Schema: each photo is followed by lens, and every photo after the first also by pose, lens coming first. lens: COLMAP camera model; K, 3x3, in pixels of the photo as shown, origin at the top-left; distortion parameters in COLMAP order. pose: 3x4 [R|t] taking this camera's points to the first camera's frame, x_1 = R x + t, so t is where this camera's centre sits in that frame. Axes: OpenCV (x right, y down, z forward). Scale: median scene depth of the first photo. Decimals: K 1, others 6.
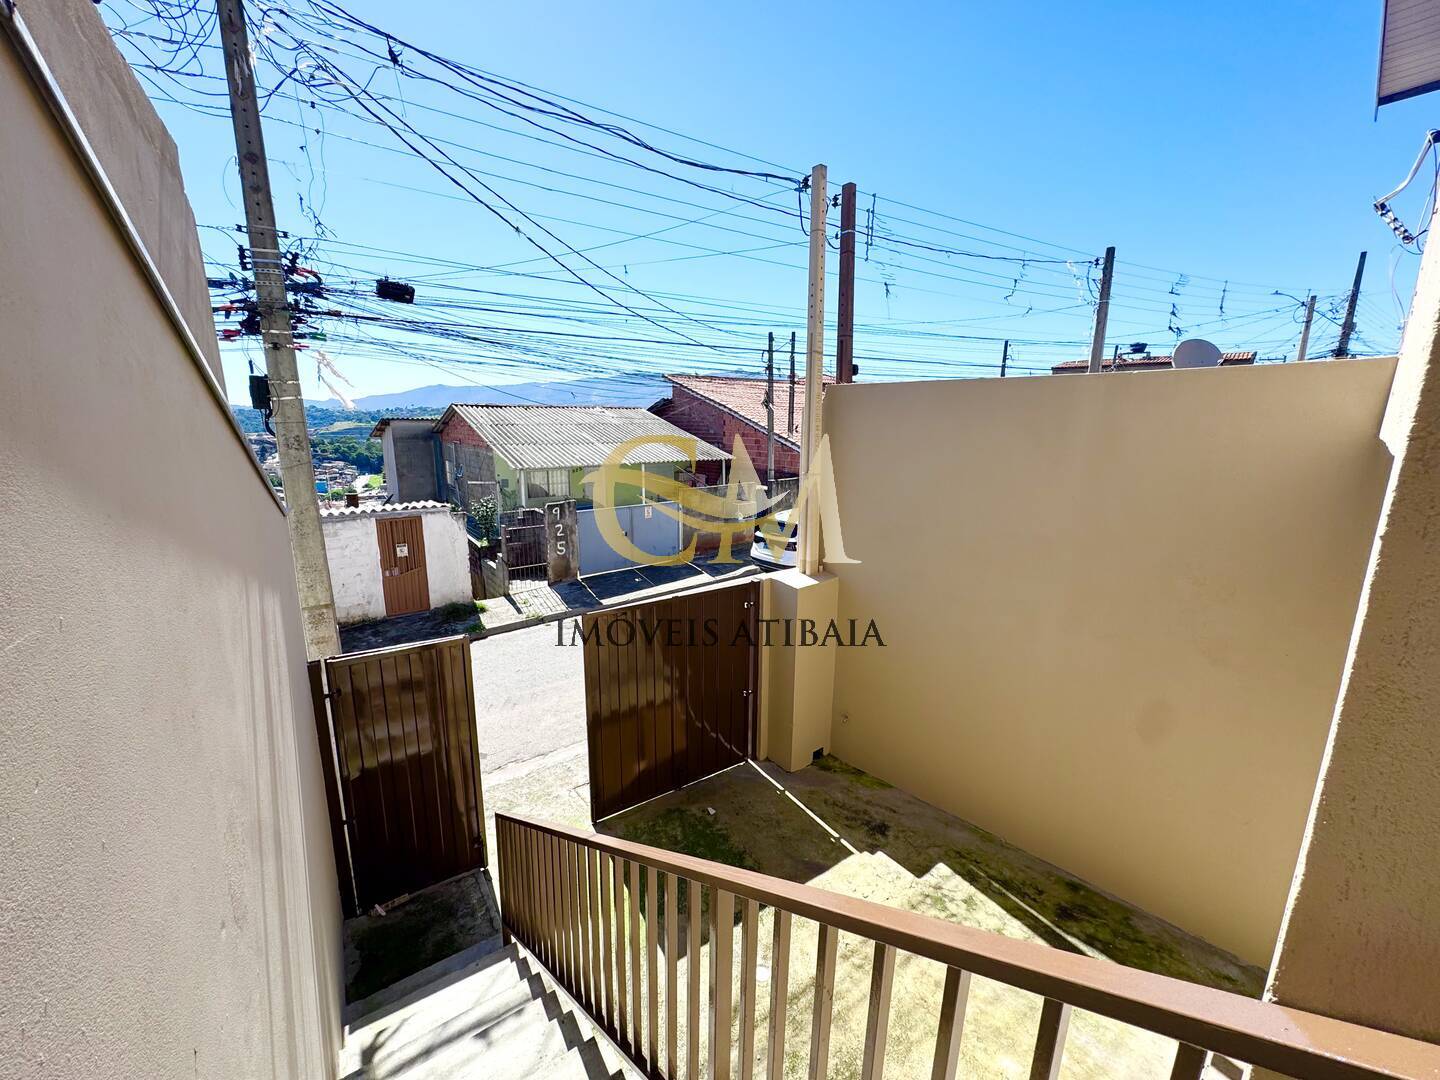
lens RADIAL K [[575.8, 0, 716.7], [0, 575.8, 539.6], [0, 0, 1]] dist [-0.002873, 0.000358]
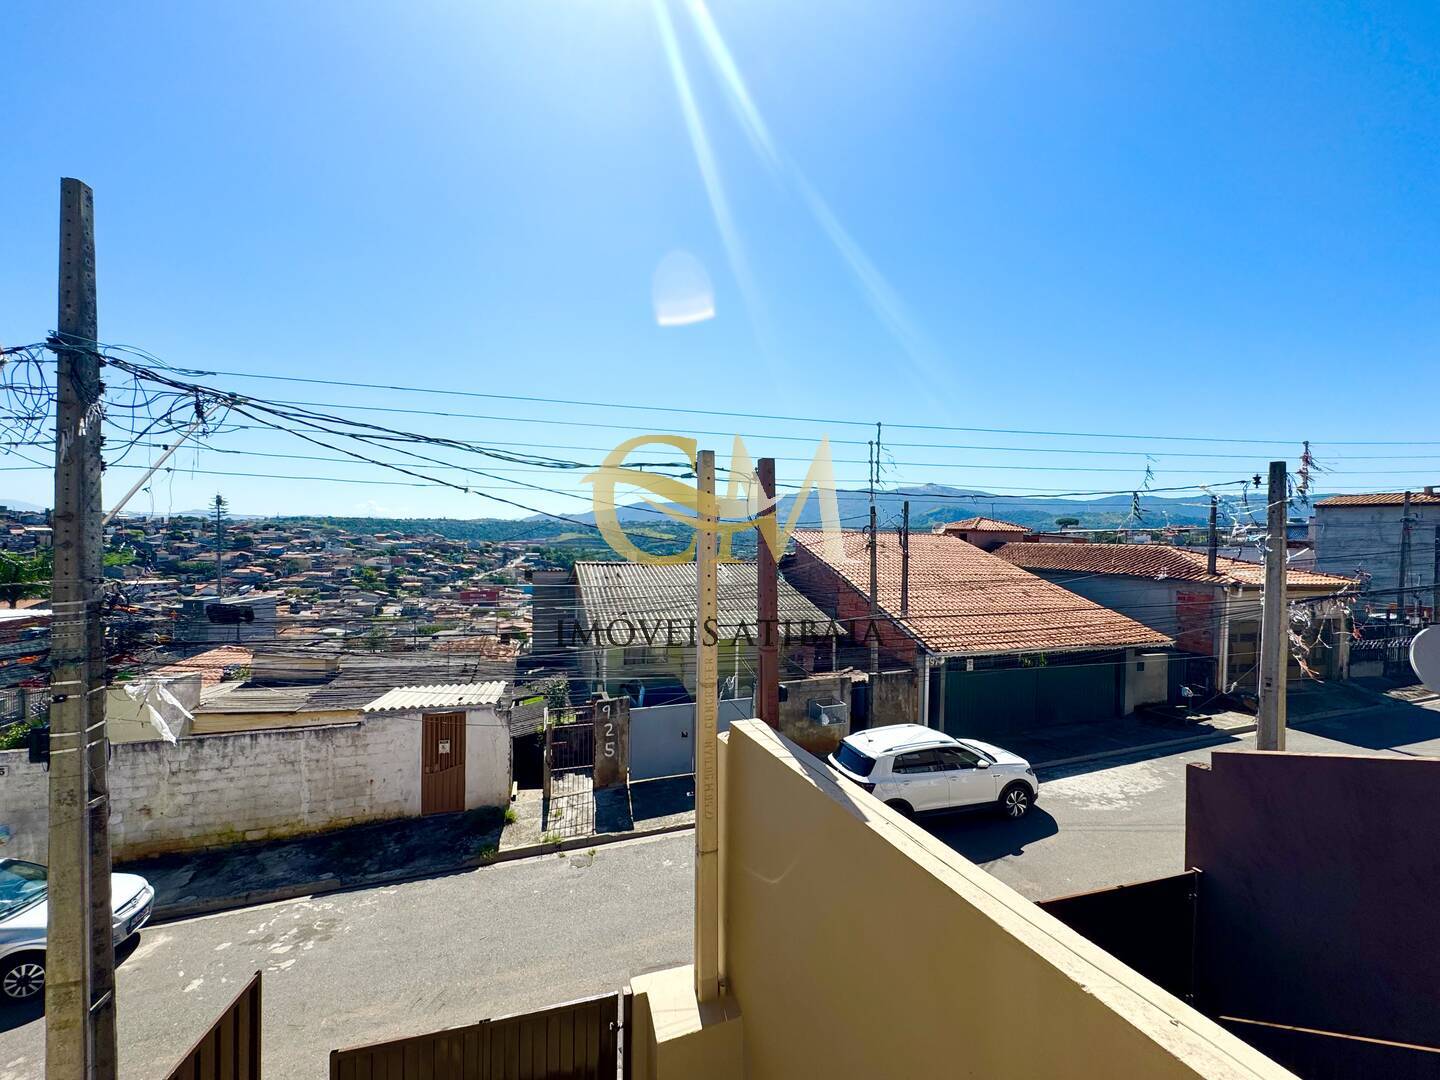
lens RADIAL K [[575.8, 0, 718.7], [0, 575.8, 540.0], [0, 0, 1]] dist [-0.002873, 0.000358]
pose [[0.950443, 0.013095, -0.310623, 0.209660], [-0.071987, 0.981230, -0.178899, -0.191117], [0.302450, 0.192394, 0.933546, 0.151251]]
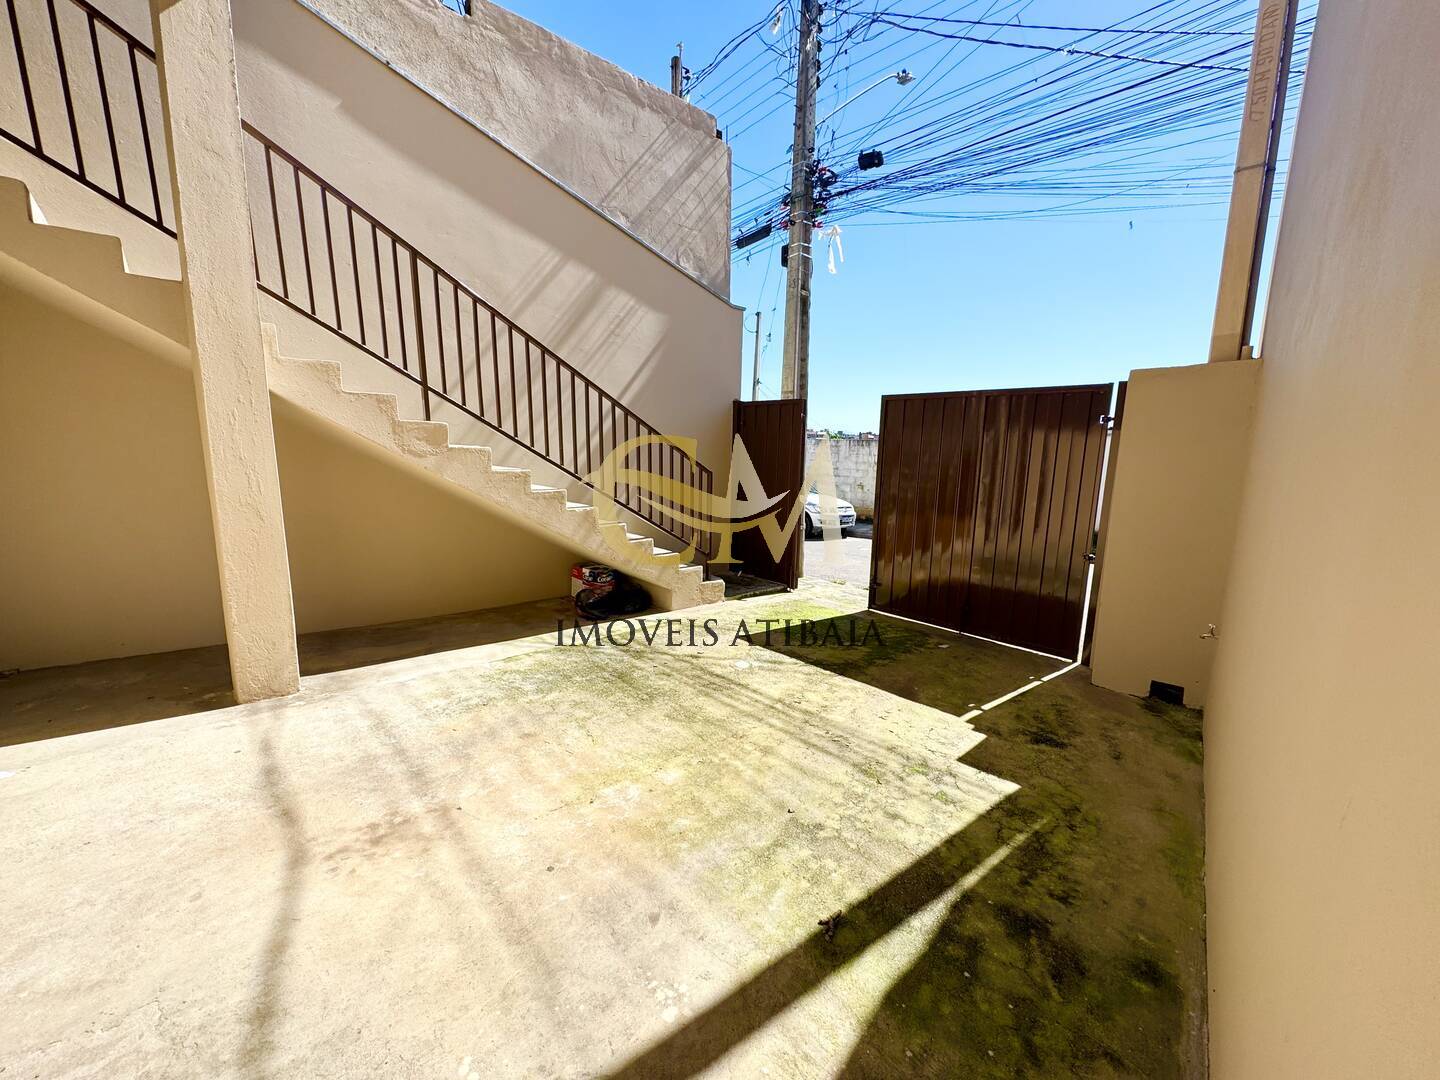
lens RADIAL K [[575.8, 0, 718.3], [0, 575.8, 537.1], [0, 0, 1]] dist [-0.002873, 0.000358]
pose [[0.153103, 0.161263, -0.974963, 0.366267], [-0.219034, 0.967593, 0.125648, 0.144491], [0.963630, 0.194313, 0.183464, 0.253904]]
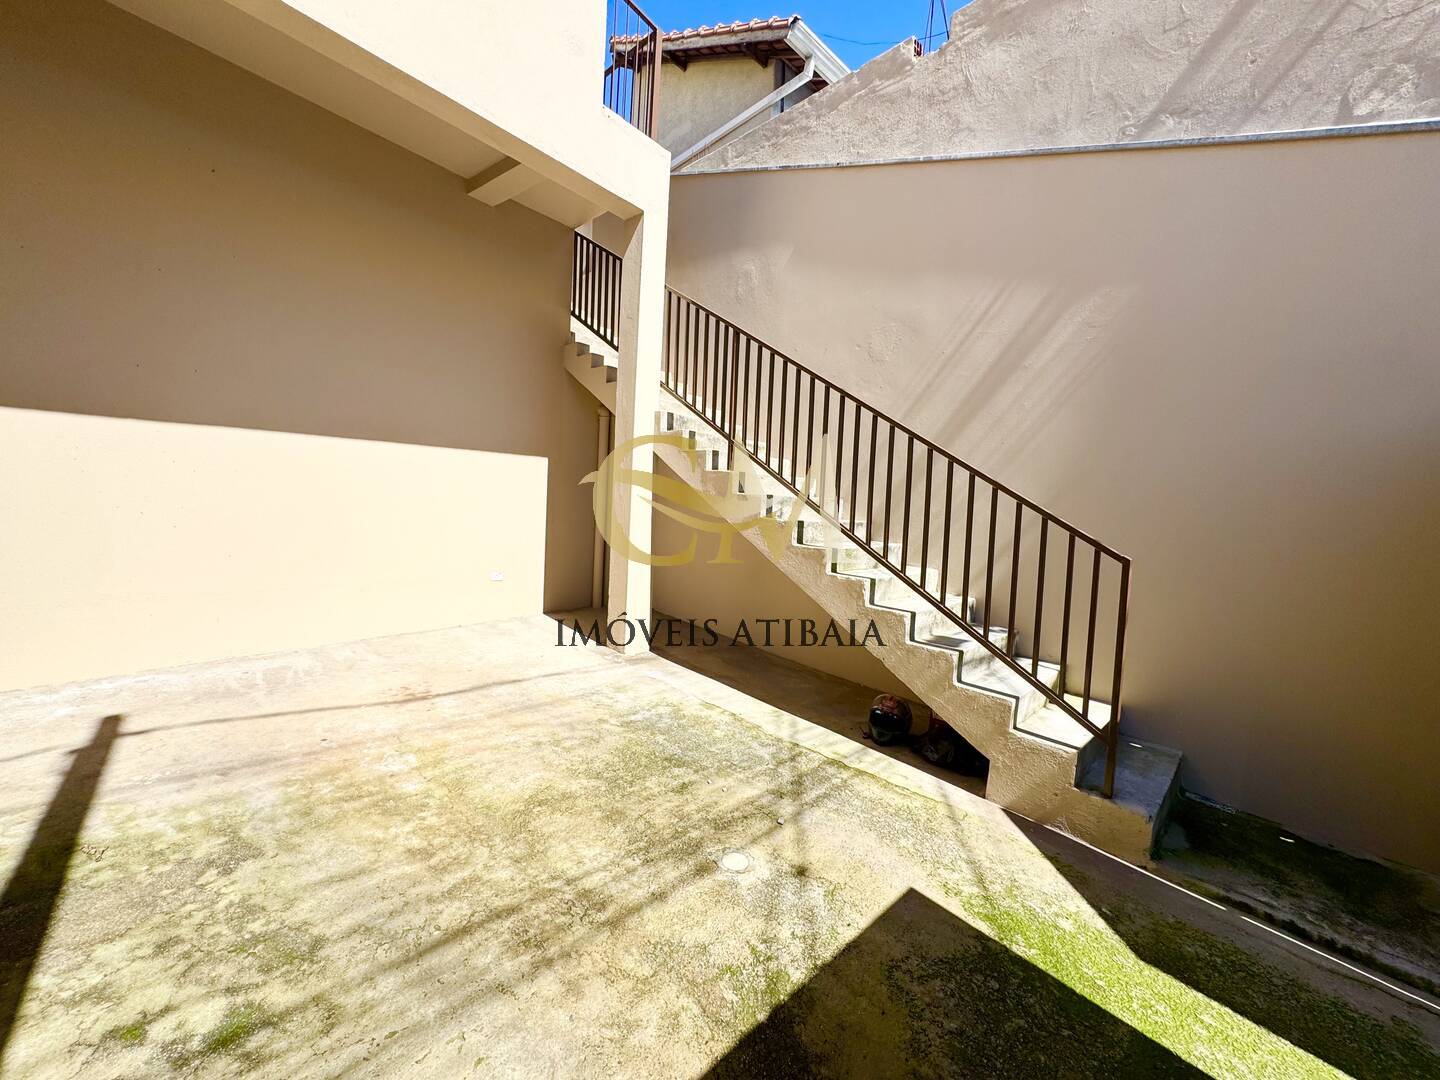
lens RADIAL K [[575.8, 0, 720.4], [0, 575.8, 539.6], [0, 0, 1]] dist [-0.002873, 0.000358]
pose [[-0.981705, -0.045192, -0.184967, 0.075539], [-0.093953, 0.959901, 0.264126, 0.101779], [0.165613, 0.276672, -0.946586, 0.511740]]
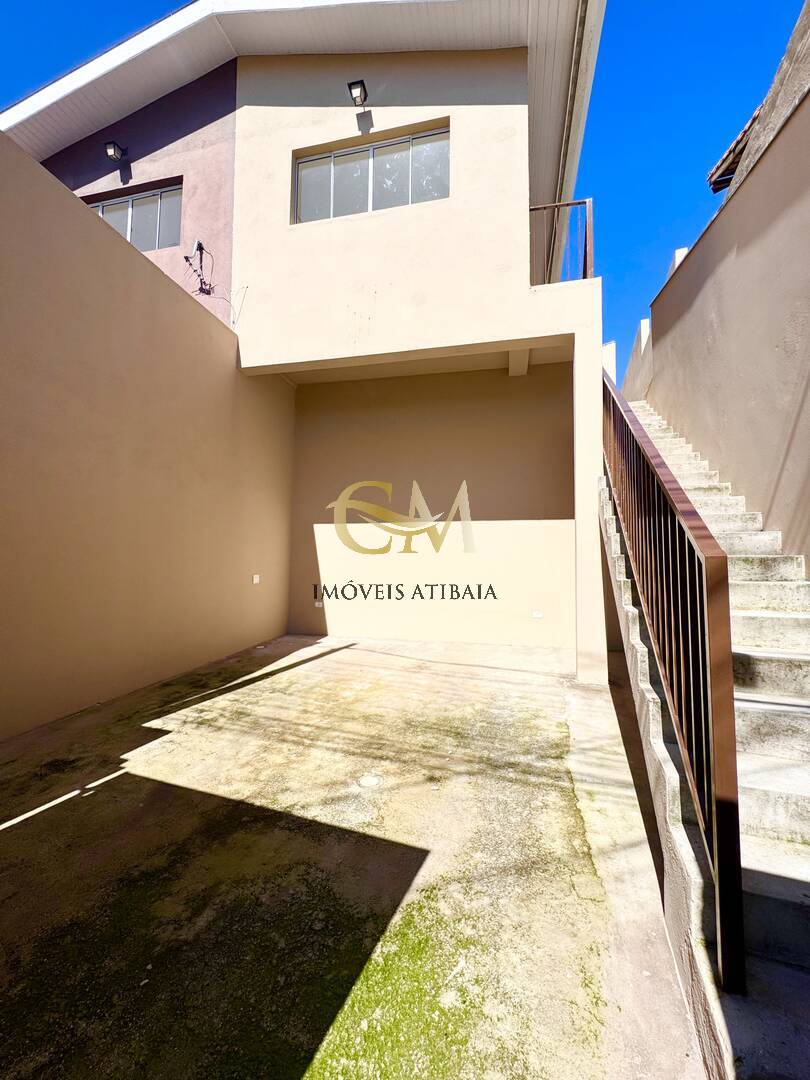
lens RADIAL K [[431.9, 0, 404.6], [0, 431.9, 540.2], [0, 0, 1]] dist [-0.002873, 0.000358]
pose [[-0.581847, 0.034217, 0.812578, -0.164529], [0.145755, 0.987326, 0.062792, 0.133259], [-0.800131, 0.154973, -0.579460, 0.444219]]
